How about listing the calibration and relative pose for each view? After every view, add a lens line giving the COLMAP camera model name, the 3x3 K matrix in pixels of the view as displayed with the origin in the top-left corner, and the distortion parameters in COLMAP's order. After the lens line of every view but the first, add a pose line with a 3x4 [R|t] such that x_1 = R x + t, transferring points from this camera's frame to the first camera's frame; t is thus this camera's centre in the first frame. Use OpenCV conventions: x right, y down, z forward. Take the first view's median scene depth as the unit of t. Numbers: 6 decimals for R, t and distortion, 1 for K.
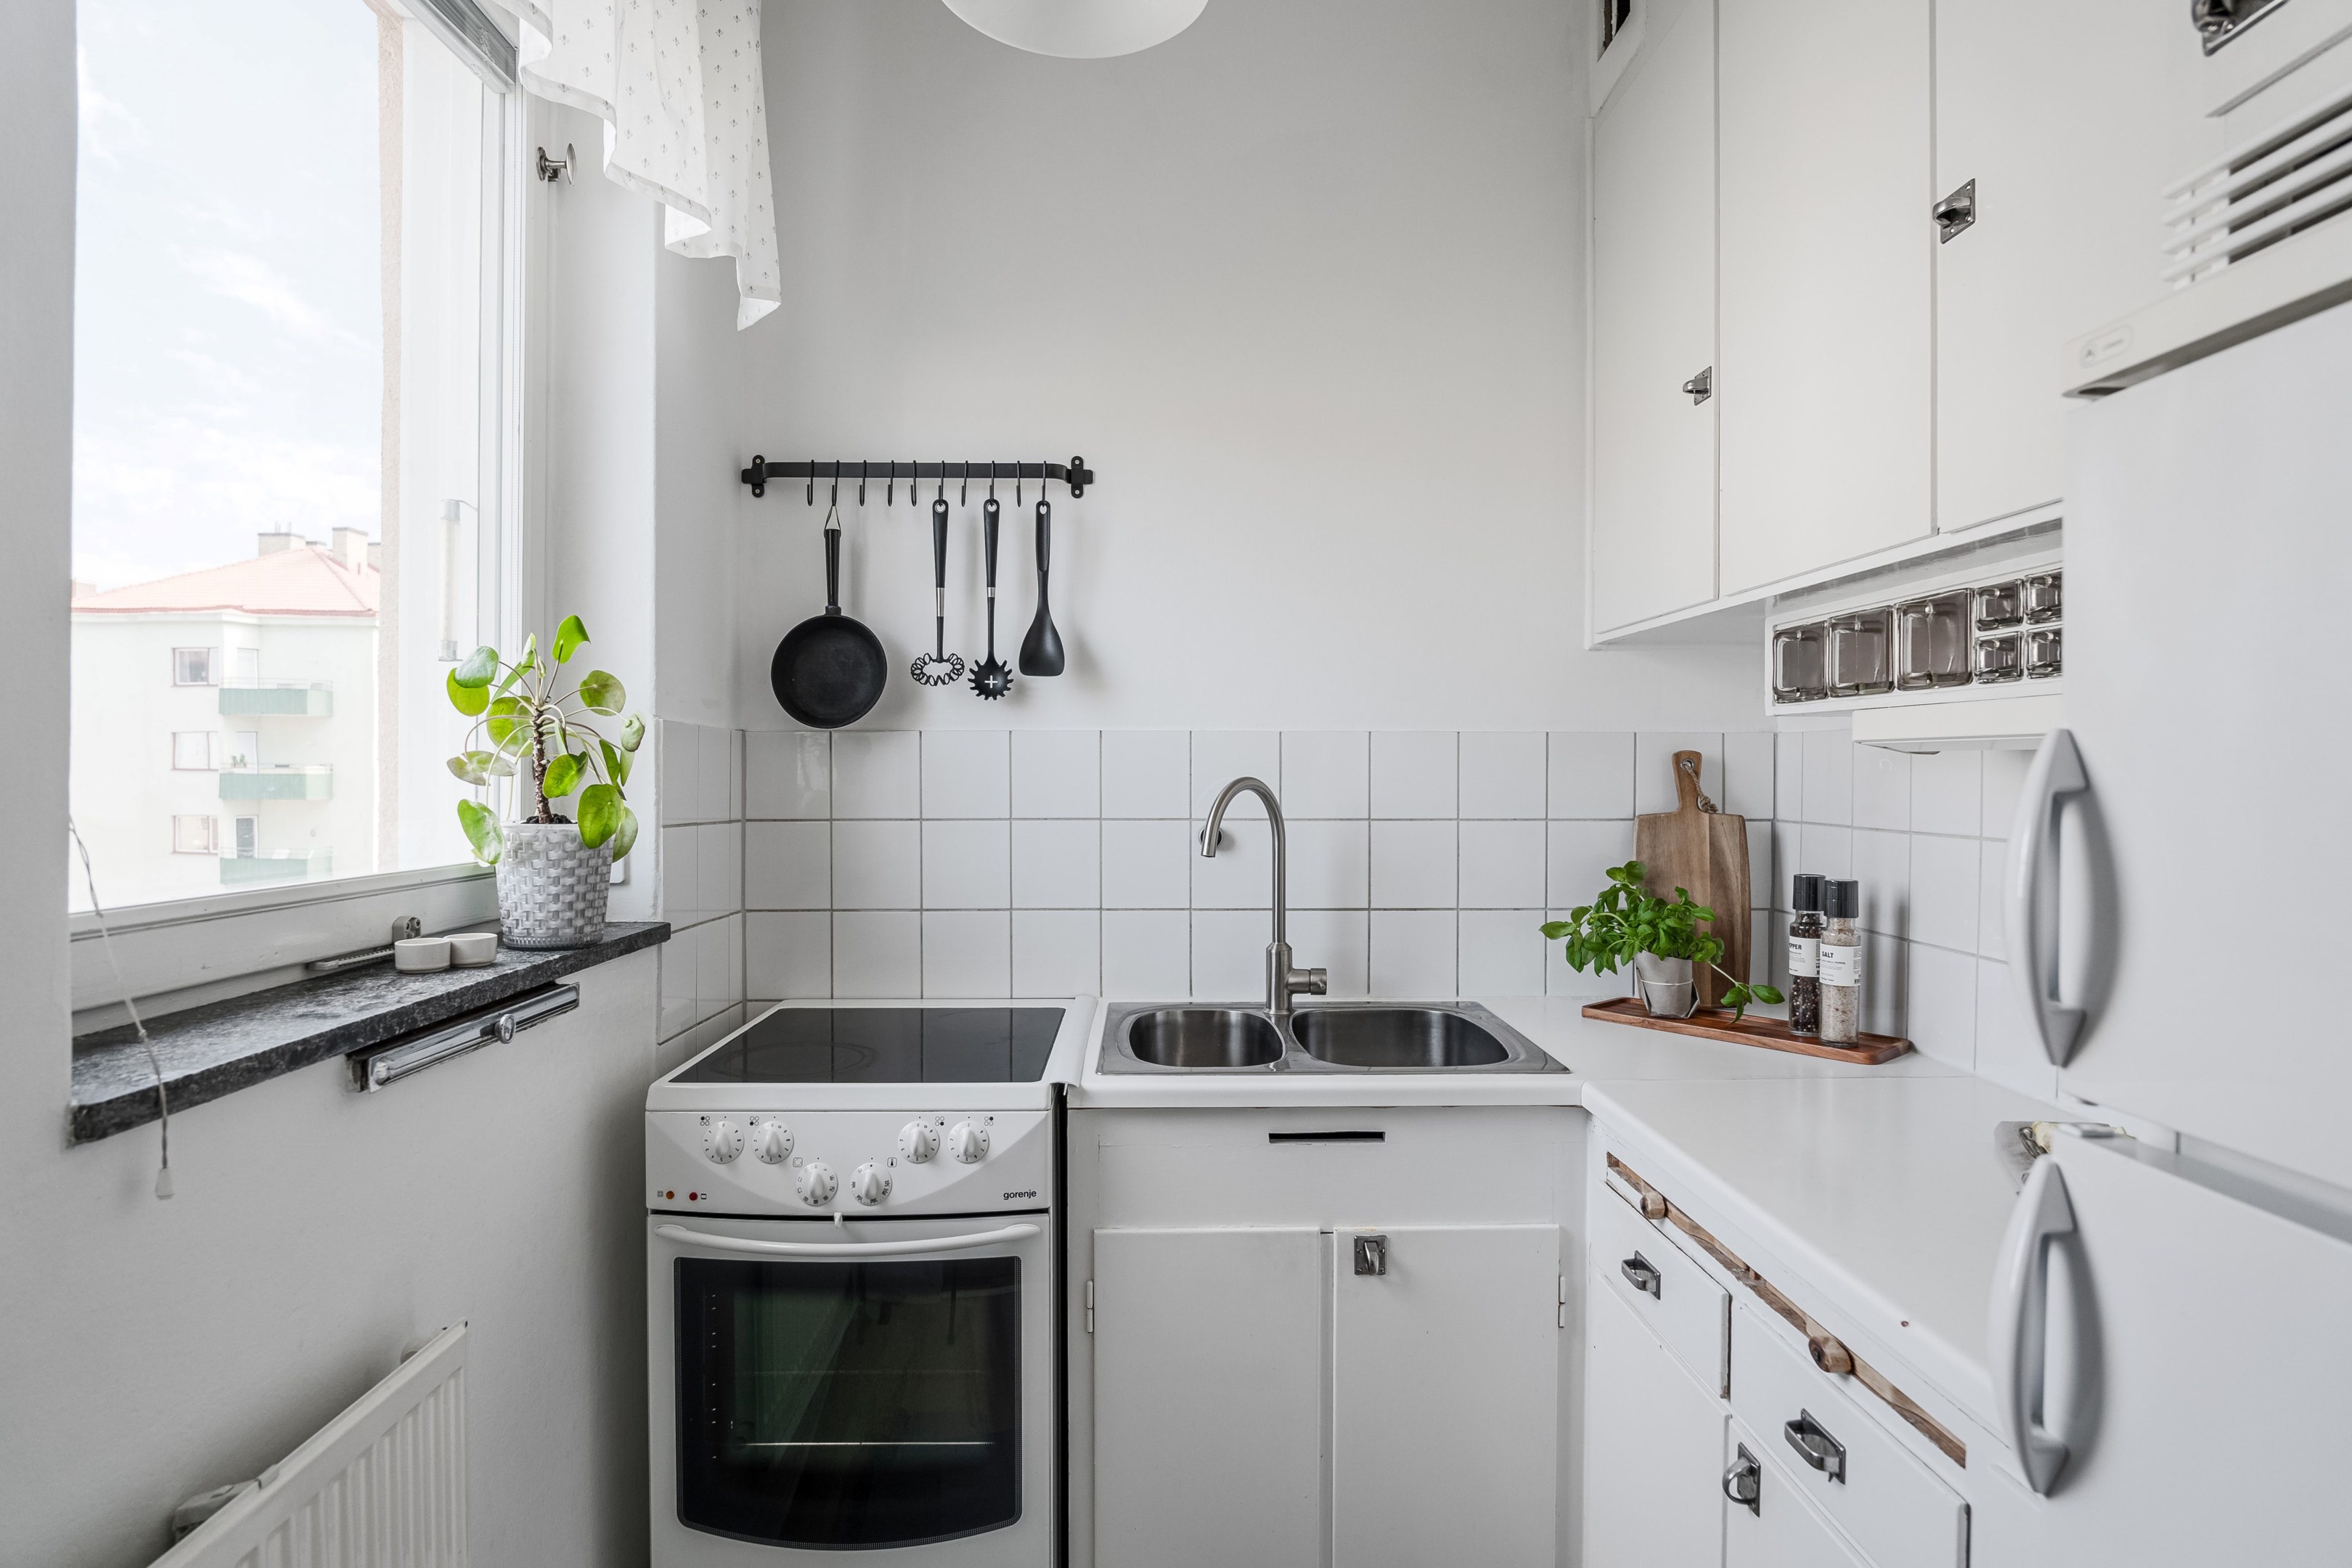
lens RADIAL K [[1330.0, 0, 1163.9], [0, 1330.0, 774.0], [0, 0, 1]] dist [0.001870, 0.001850]
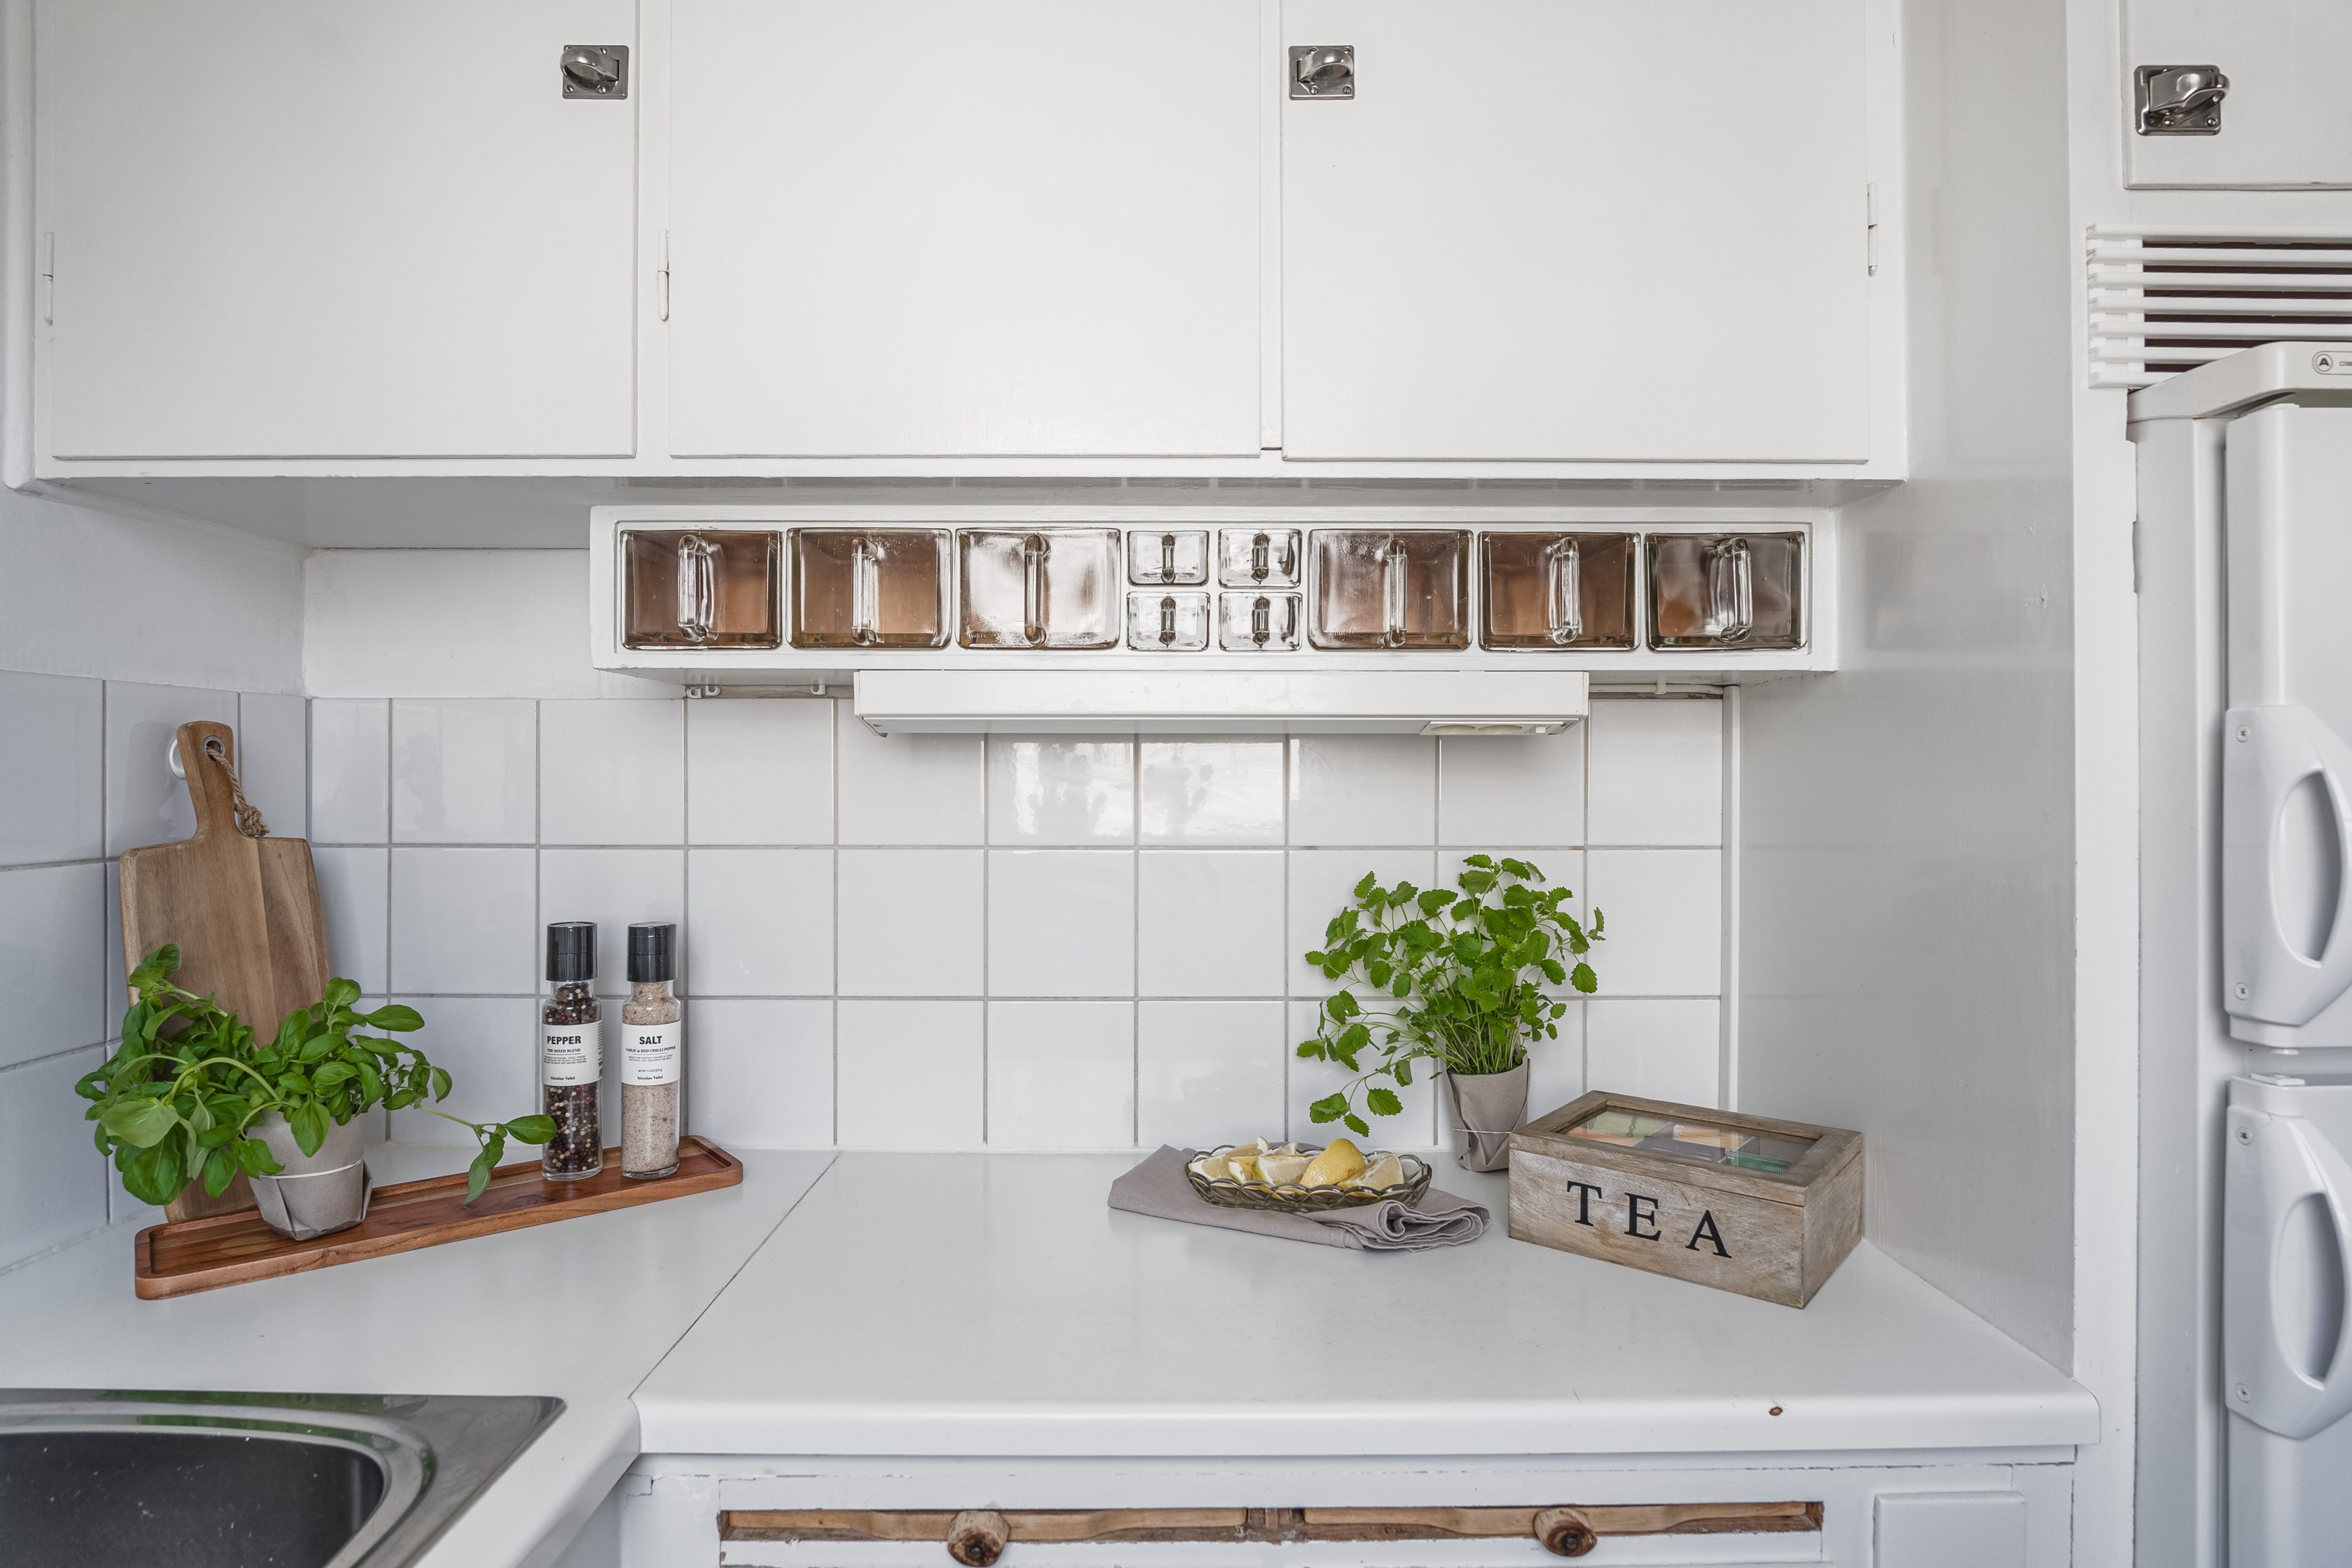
lens RADIAL K [[1281.8, 0, 1167.9], [0, 1281.8, 782.5], [0, 0, 1]] dist [-0.015607, 0.000132]
pose [[0.003516, -0.005635, 0.999978, -0.120553], [0.004437, 0.999974, 0.005620, 0.005972], [-0.999984, 0.004417, 0.003541, 0.687471]]
